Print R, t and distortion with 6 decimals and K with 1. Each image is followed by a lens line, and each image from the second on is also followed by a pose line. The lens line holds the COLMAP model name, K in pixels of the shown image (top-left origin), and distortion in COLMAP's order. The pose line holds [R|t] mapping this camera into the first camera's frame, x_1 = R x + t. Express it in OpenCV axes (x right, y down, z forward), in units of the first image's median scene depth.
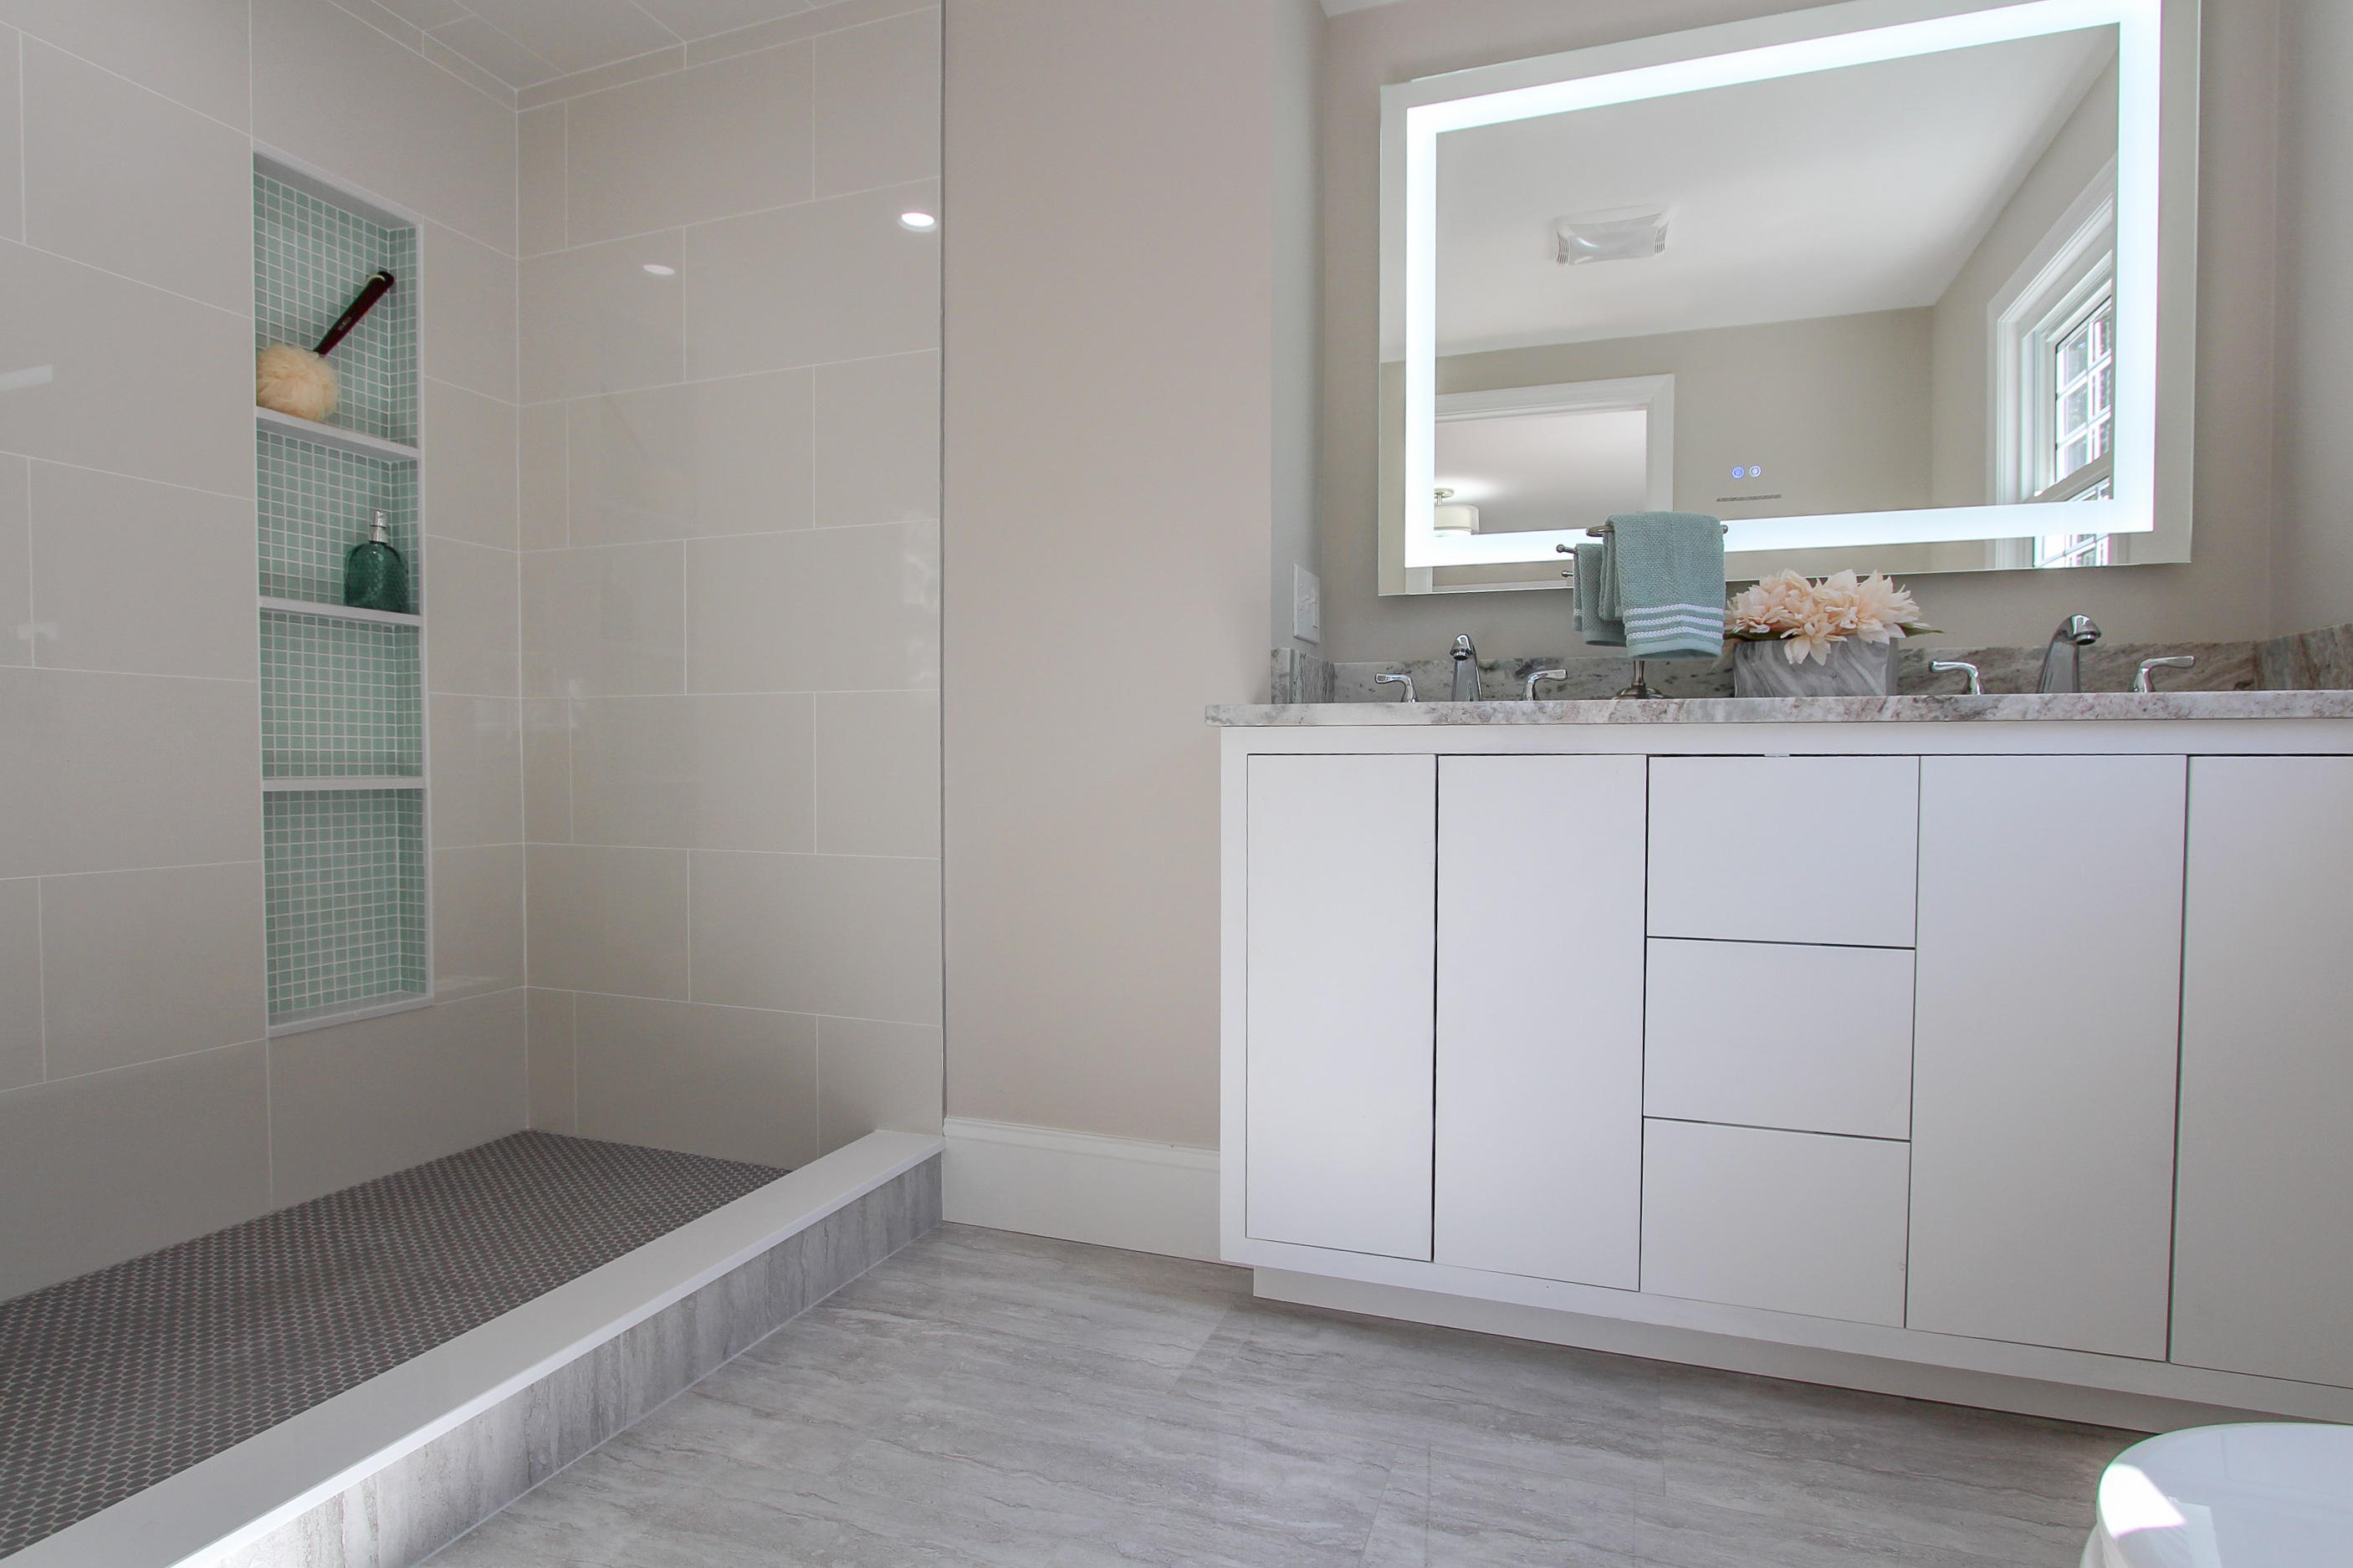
lens RADIAL K [[1104.3, 0, 1187.7], [0, 1104.3, 786.6], [0, 0, 1]] dist [-0.014957, 0.001812]
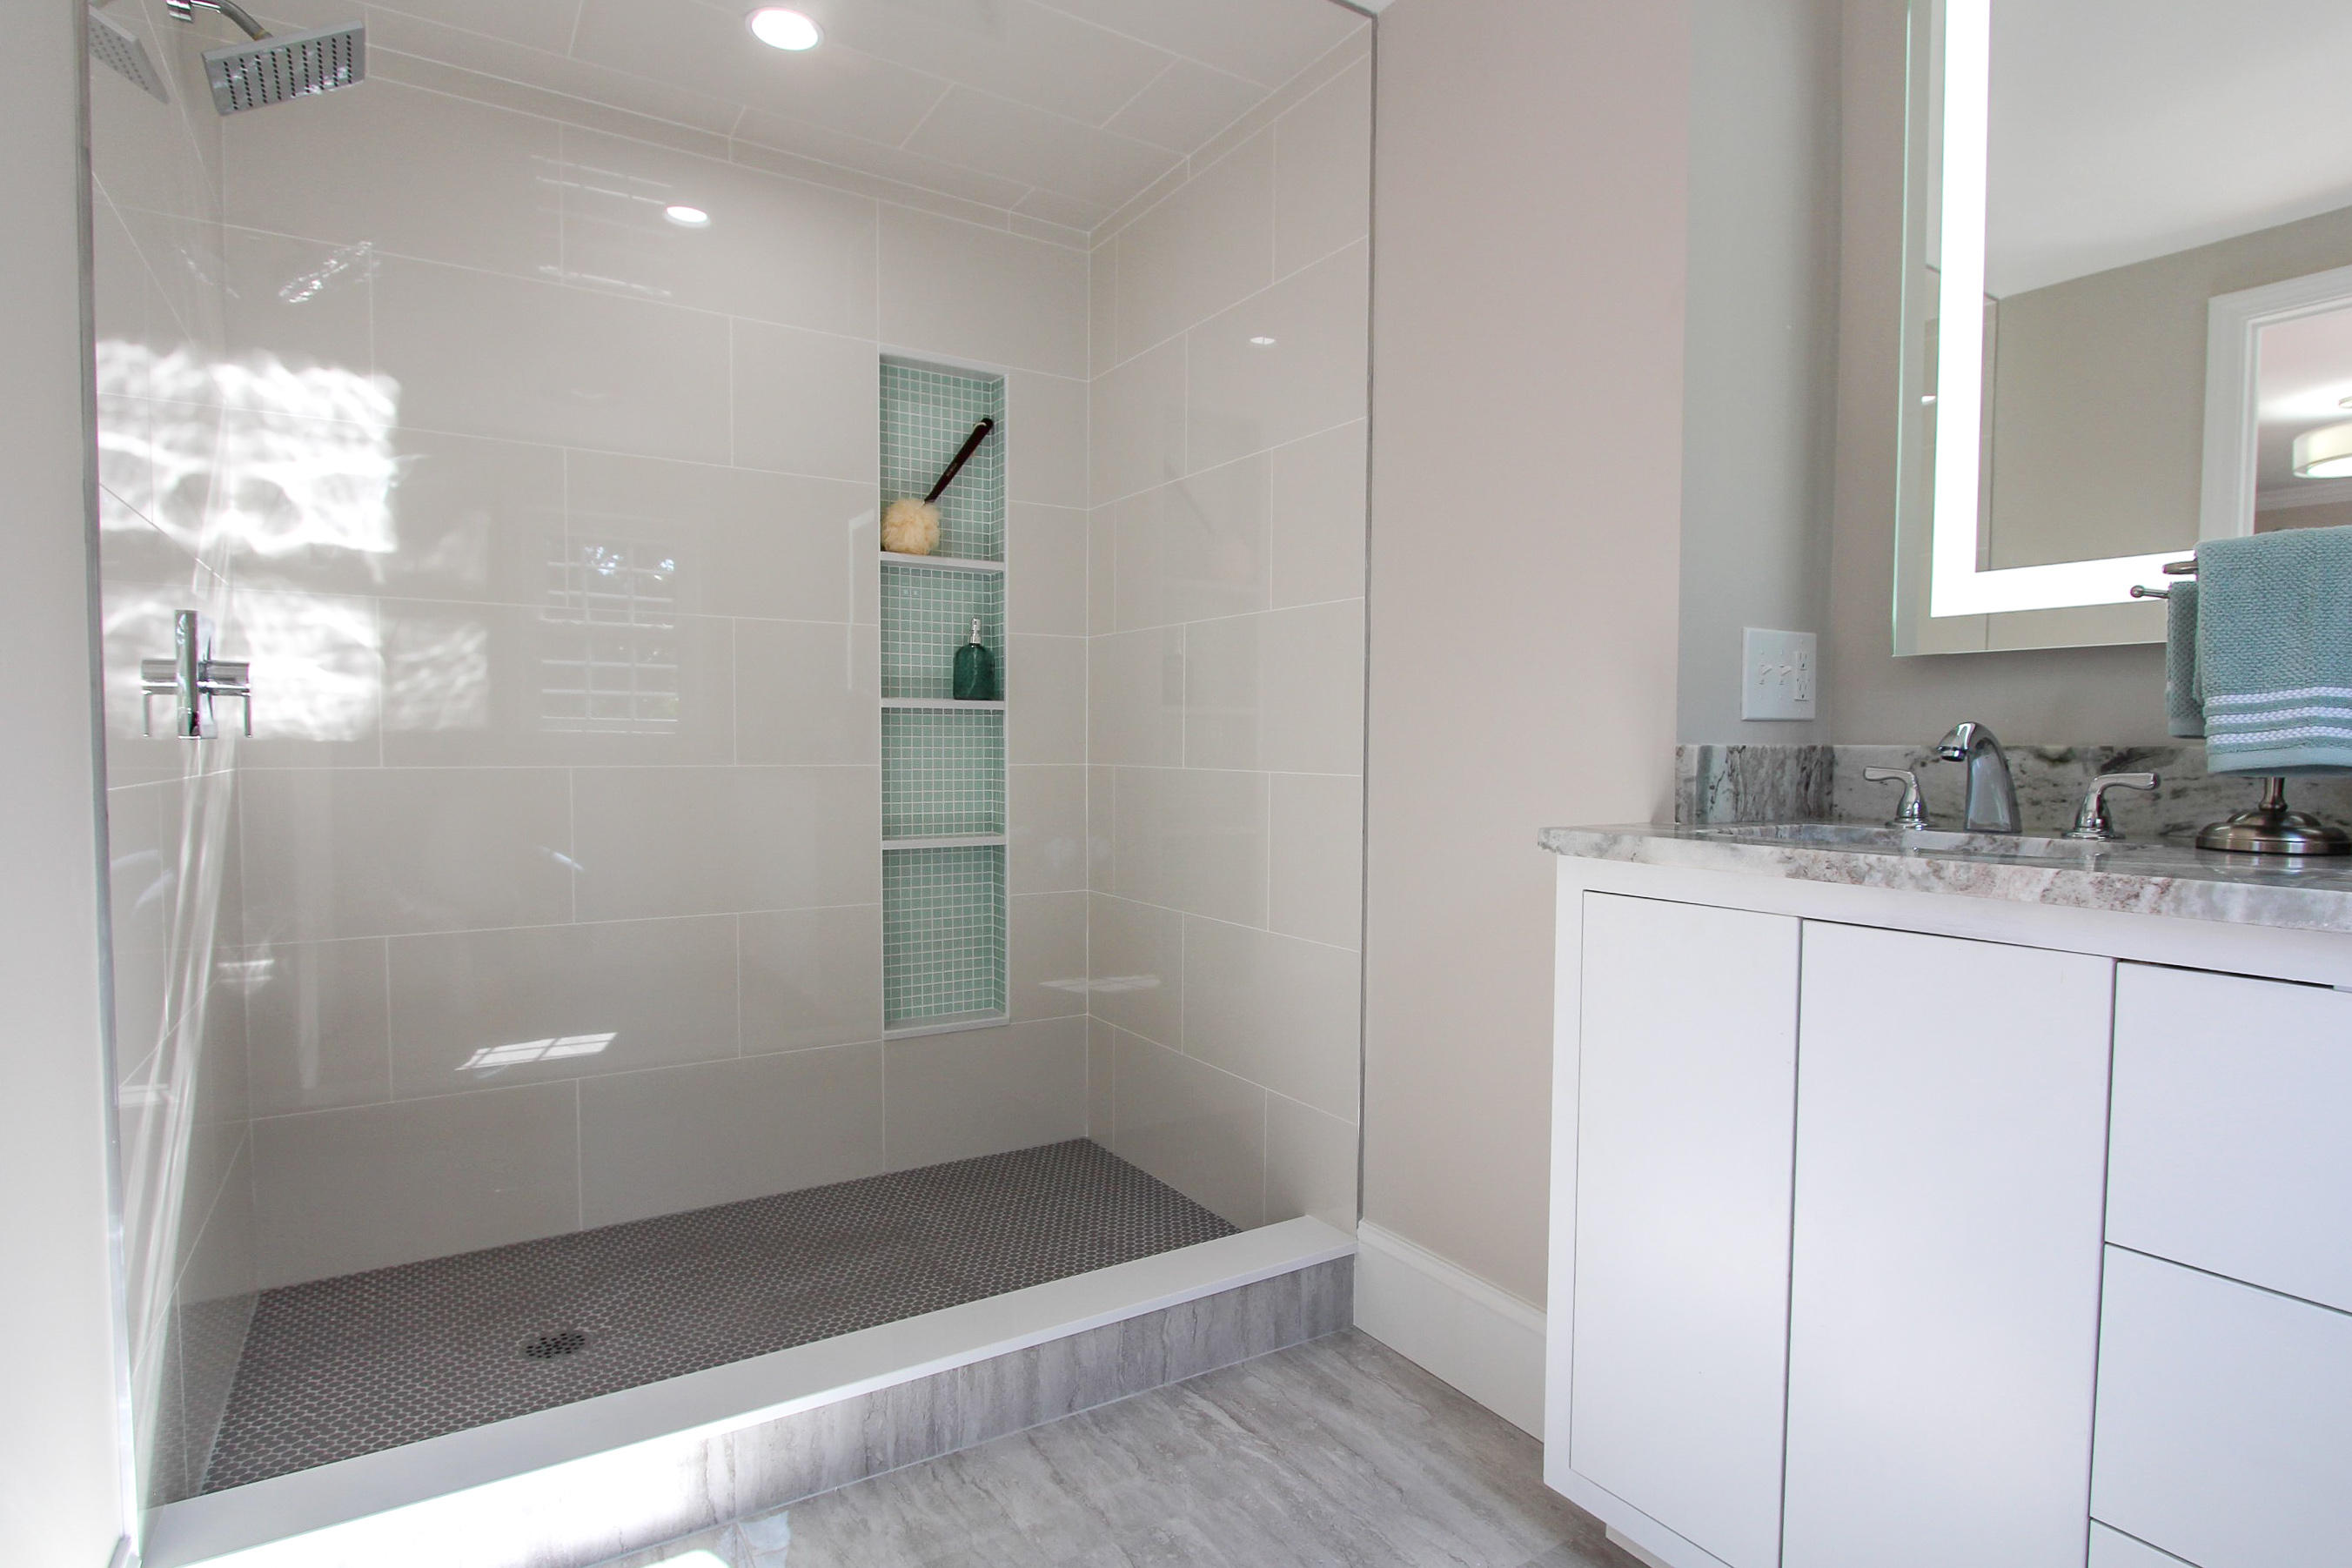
lens RADIAL K [[1152.4, 0, 1180.2], [0, 1152.4, 813.8], [0, 0, 1]] dist [-0.018486, 0.012133]
pose [[0.813916, 0.027654, -0.580323, 0.227526], [-0.019515, 0.999604, 0.020263, -0.072317], [0.580654, -0.005168, 0.814134, 0.096367]]
